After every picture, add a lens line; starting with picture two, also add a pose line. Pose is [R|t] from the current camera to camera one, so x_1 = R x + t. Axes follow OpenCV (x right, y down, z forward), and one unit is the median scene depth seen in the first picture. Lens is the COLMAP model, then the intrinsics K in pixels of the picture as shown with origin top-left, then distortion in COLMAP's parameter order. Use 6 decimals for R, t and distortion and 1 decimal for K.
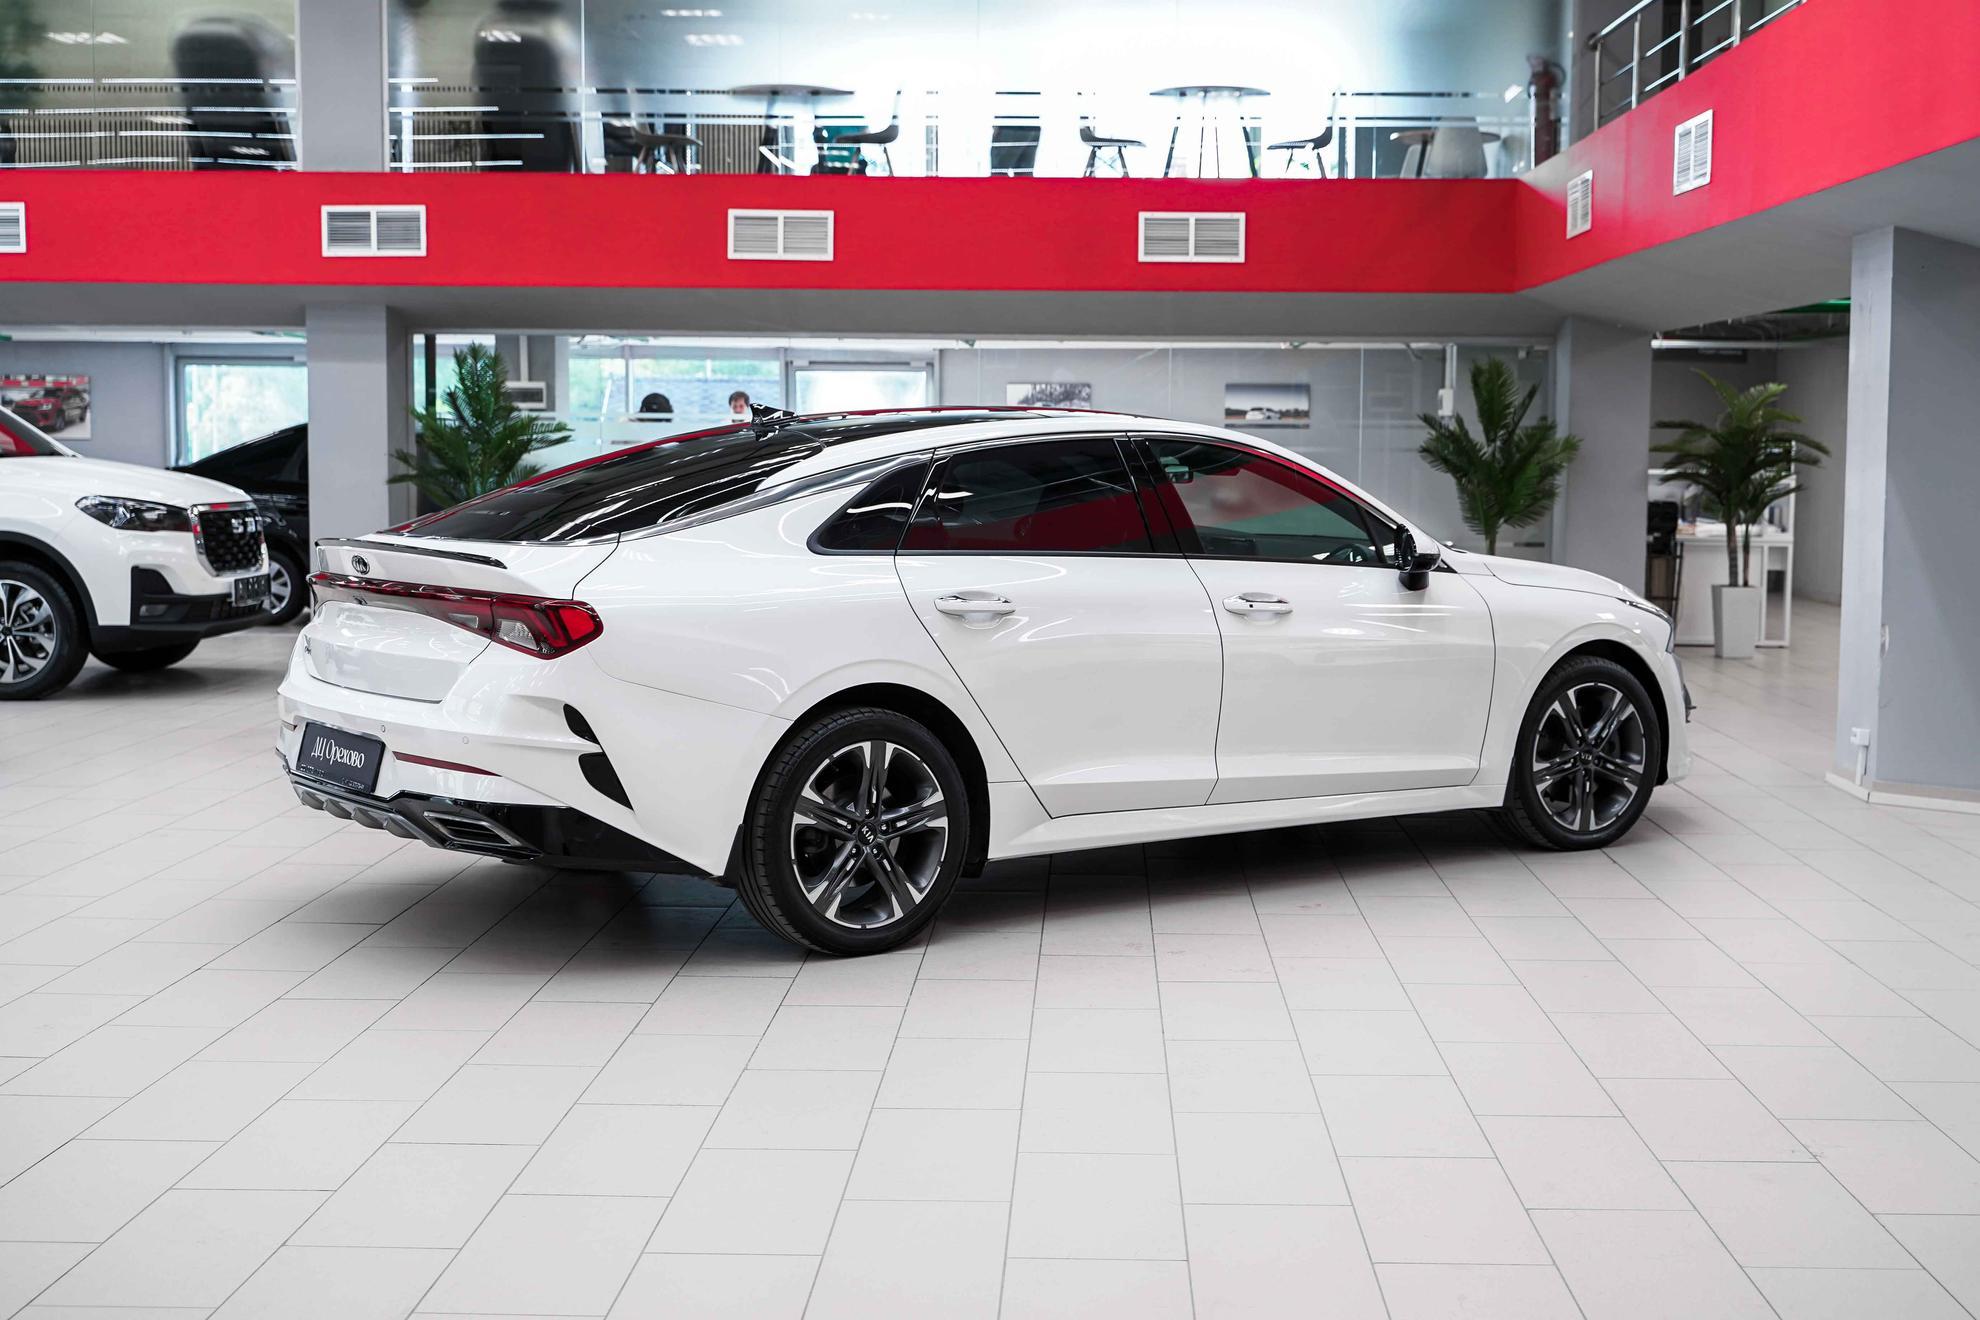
lens RADIAL K [[2425.4, 0, 1005.5], [0, 2425.4, 665.5], [0, 0, 1]] dist [-0.110505, 0.000000]
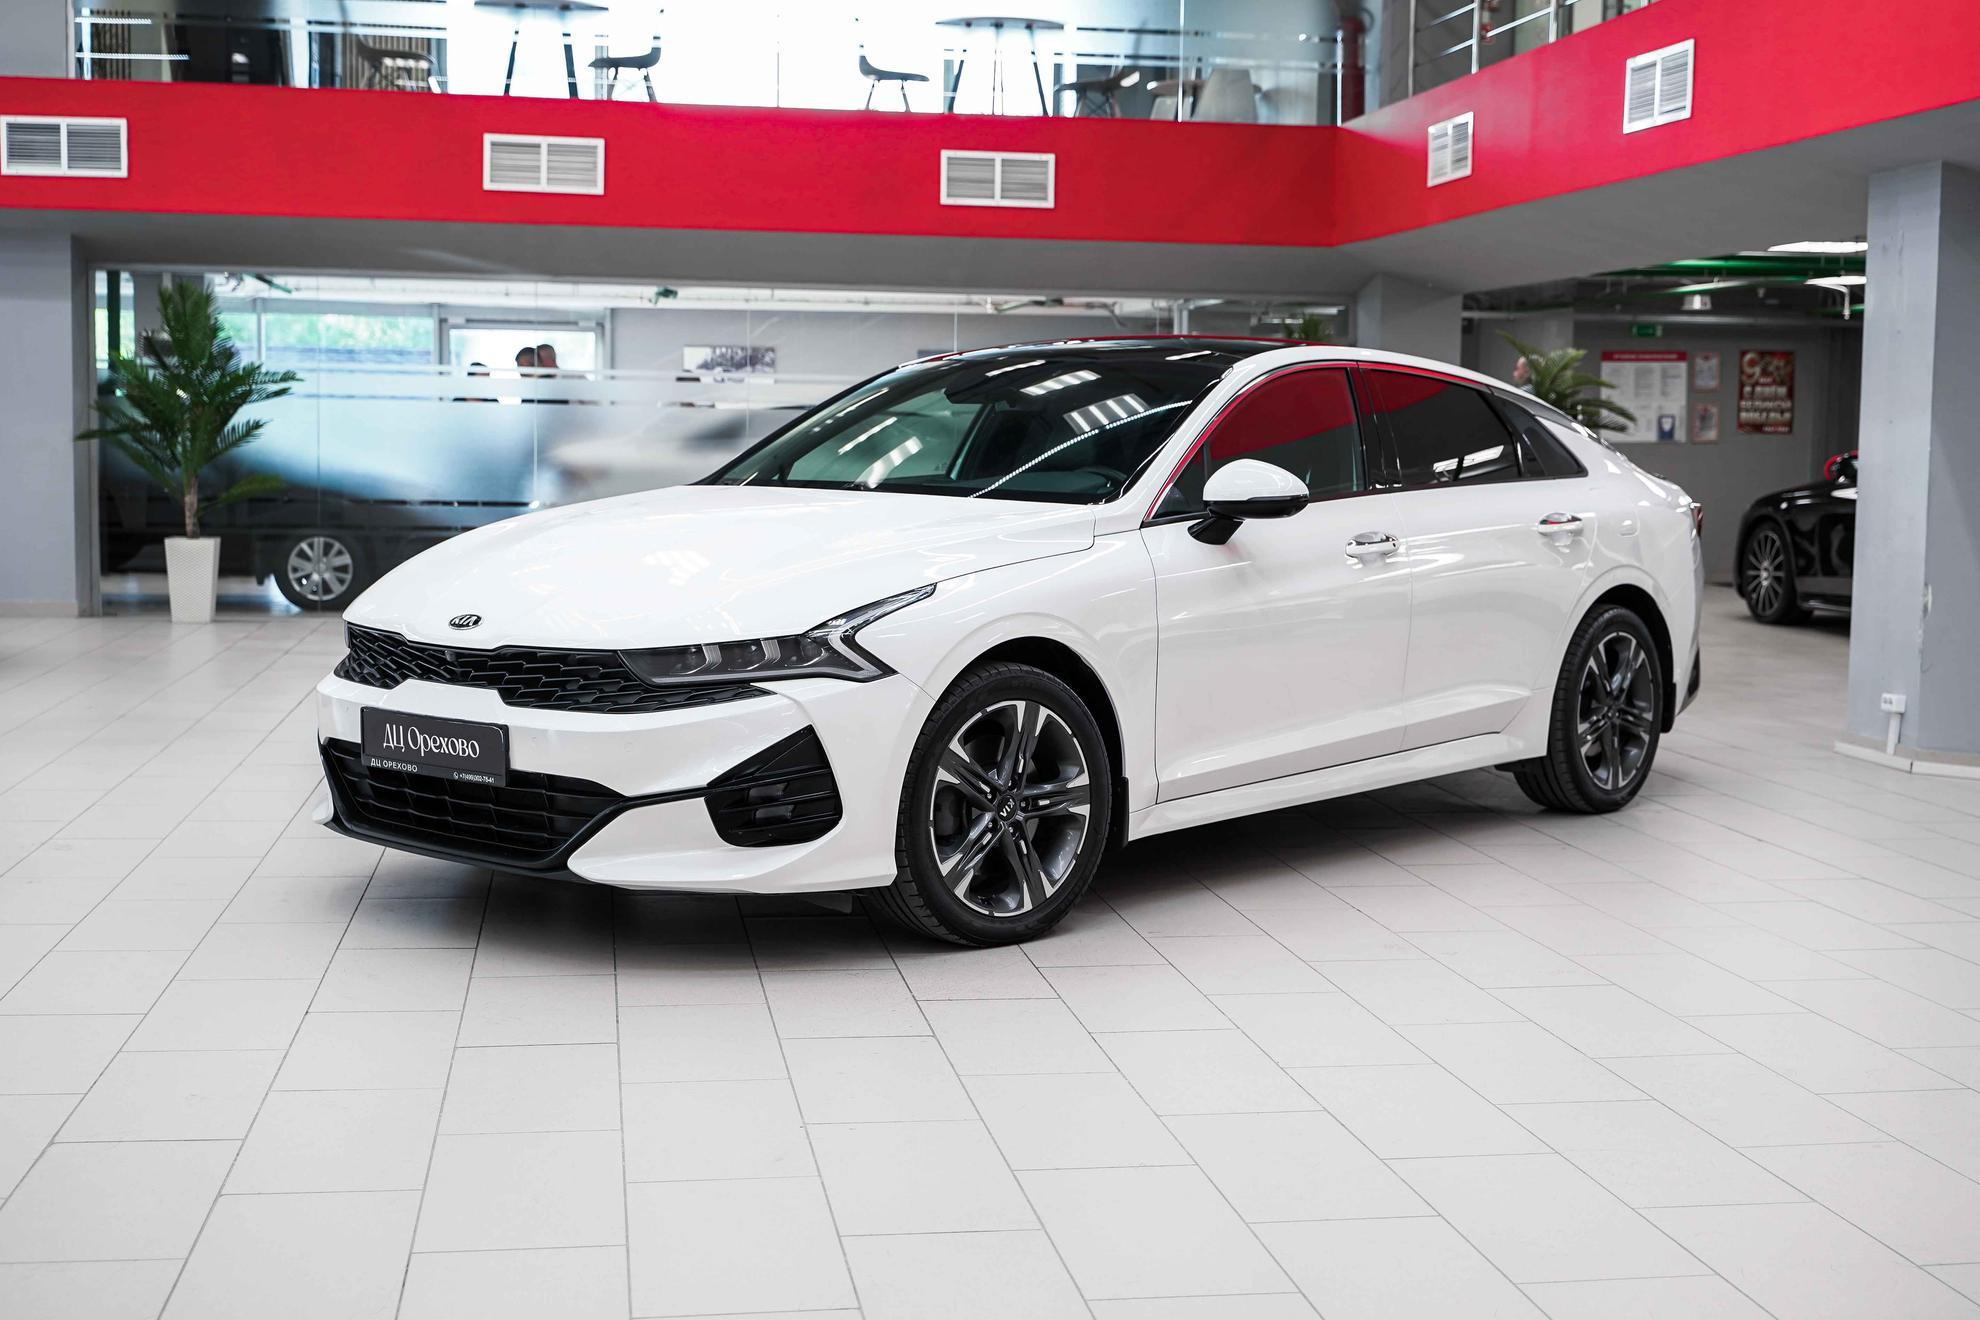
lens RADIAL K [[2539.7, 0, 986.3], [0, 2539.7, 677.4], [0, 0, 1]] dist [-0.061066, 0.000000]
pose [[0.984275, -0.006421, 0.176528, -0.095118], [0.005272, 0.999962, 0.006973, 0.005961], [-0.176566, -0.005932, 0.984271, 0.045703]]
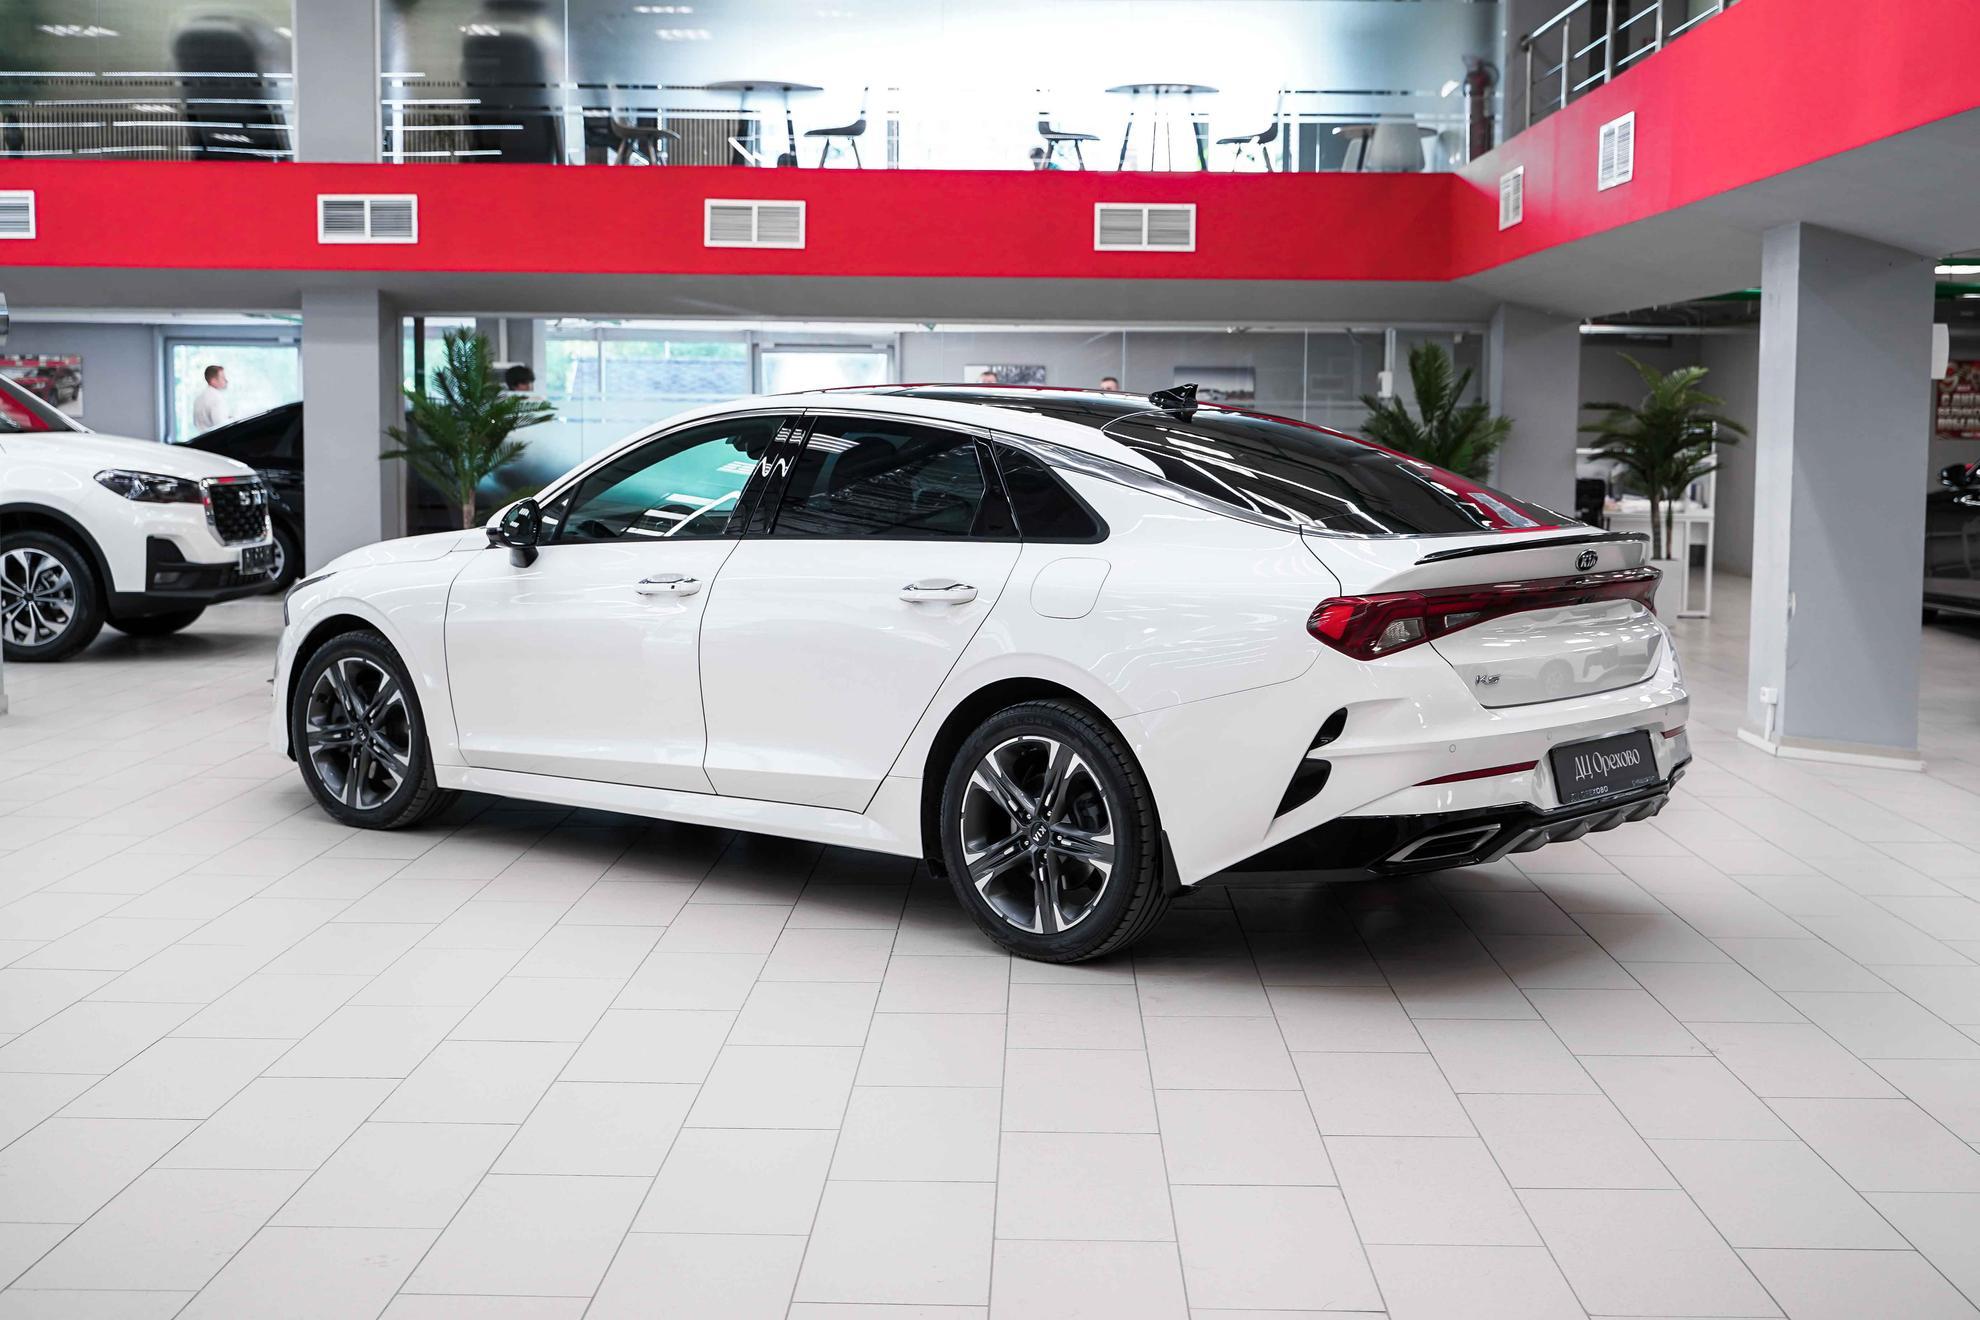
lens RADIAL K [[2363.9, 0, 977.0], [0, 2363.9, 643.3], [0, 0, 1]] dist [-0.117014, 0.000000]
pose [[0.999958, 0.001617, 0.009063, -0.005038], [-0.001629, 0.999998, 0.001290, 0.003092], [-0.009061, -0.001305, 0.999958, -0.026734]]
